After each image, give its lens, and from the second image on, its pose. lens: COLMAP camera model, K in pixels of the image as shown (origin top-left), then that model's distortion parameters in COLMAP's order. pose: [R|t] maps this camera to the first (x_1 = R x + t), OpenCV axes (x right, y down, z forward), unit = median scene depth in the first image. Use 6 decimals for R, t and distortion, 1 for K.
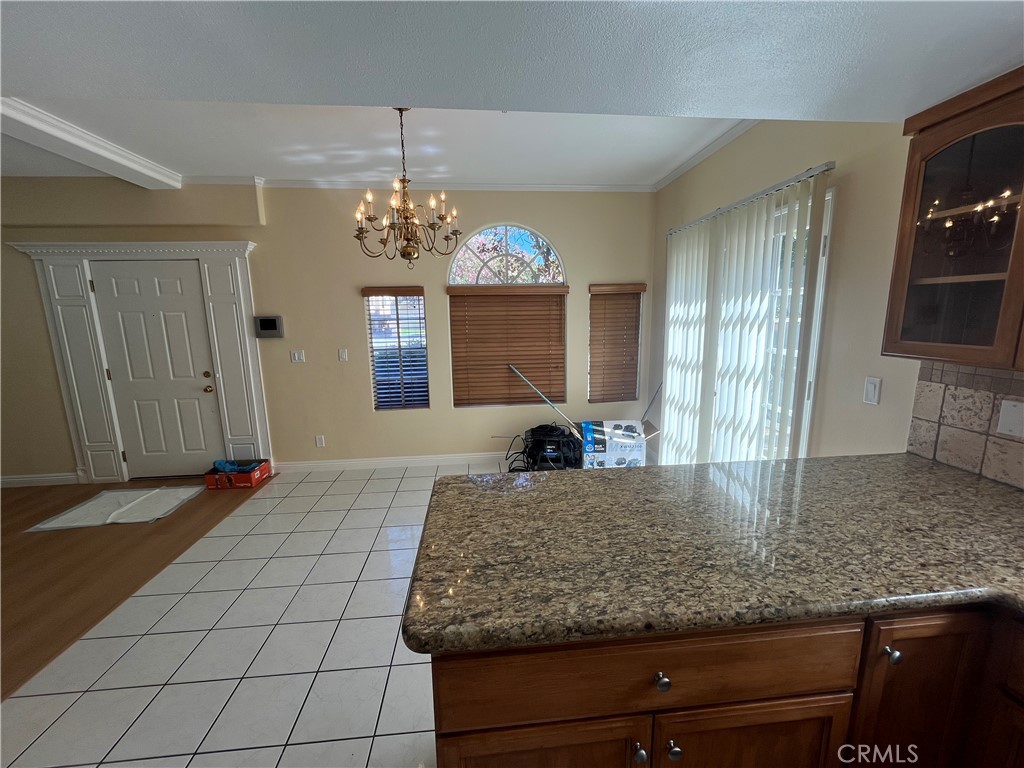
lens RADIAL K [[413.9, 0, 512.9], [0, 413.9, 386.0], [0, 0, 1]] dist [-0.002409, -0.000713]
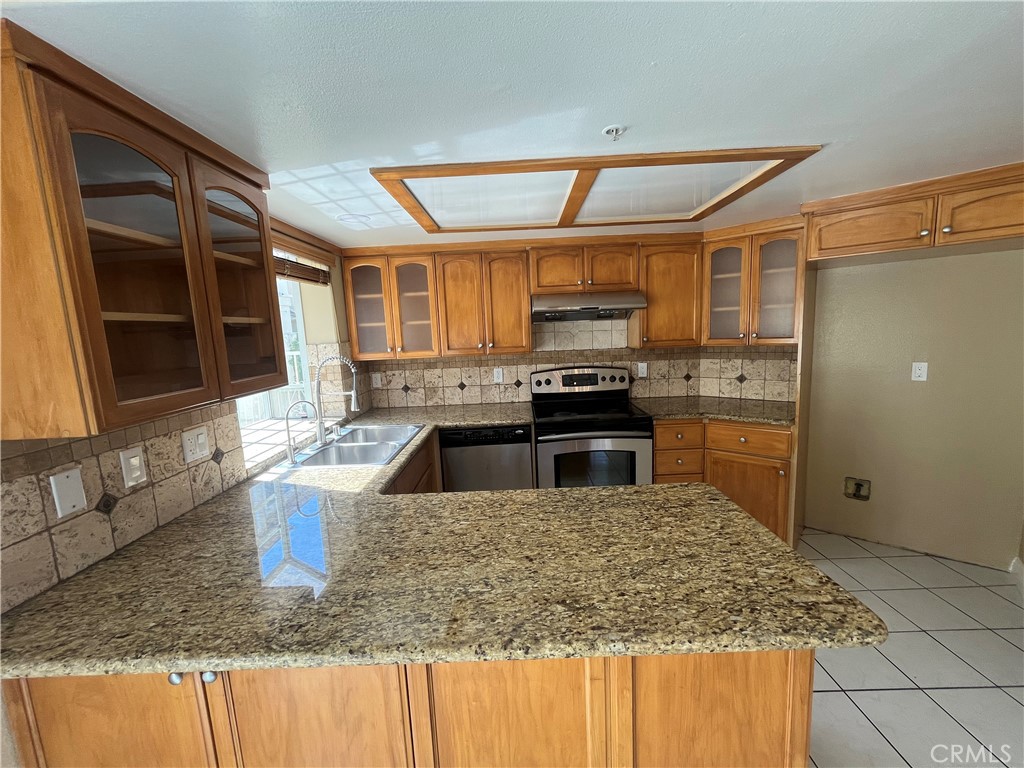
lens RADIAL K [[413.9, 0, 513.1], [0, 413.9, 385.8], [0, 0, 1]] dist [-0.002409, -0.000713]
pose [[-0.993021, 0.048184, 0.107647, 0.281738], [0.079365, 0.948162, 0.307718, -0.341984], [-0.087239, 0.314113, -0.945369, 1.851150]]
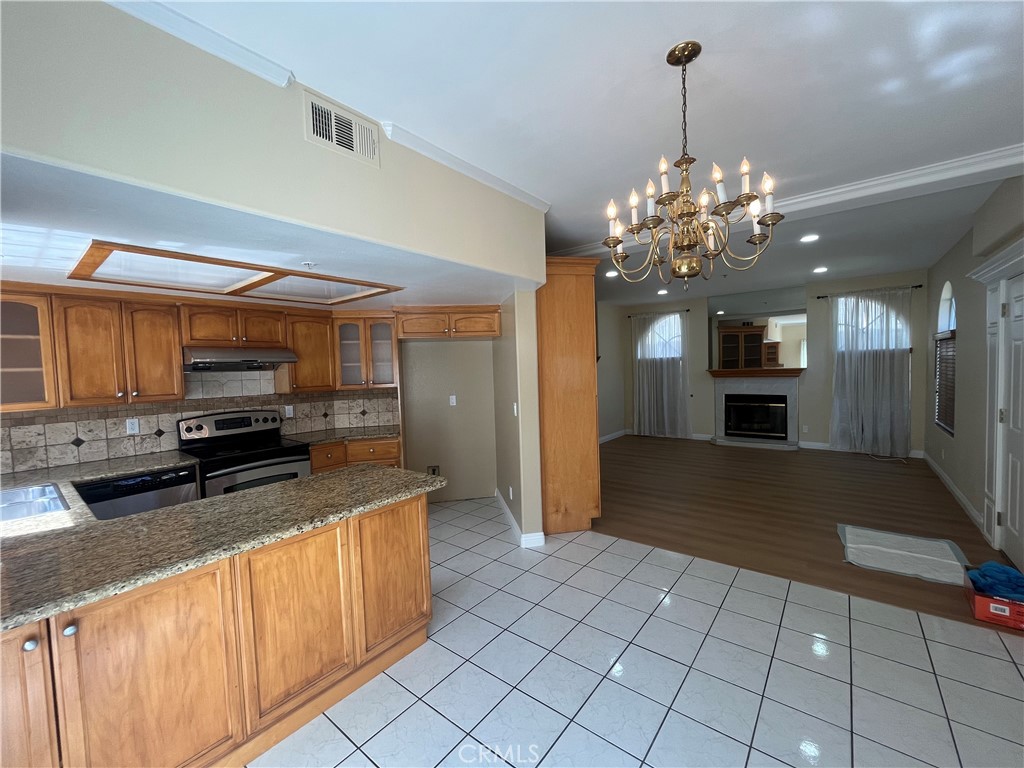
lens RADIAL K [[413.9, 0, 512.8], [0, 413.9, 387.2], [0, 0, 1]] dist [-0.002409, -0.000713]
pose [[-0.688816, 0.076121, -0.720928, 0.889397], [-0.083255, 0.979585, 0.182978, -0.493170], [0.720140, 0.186059, -0.668417, 2.685820]]
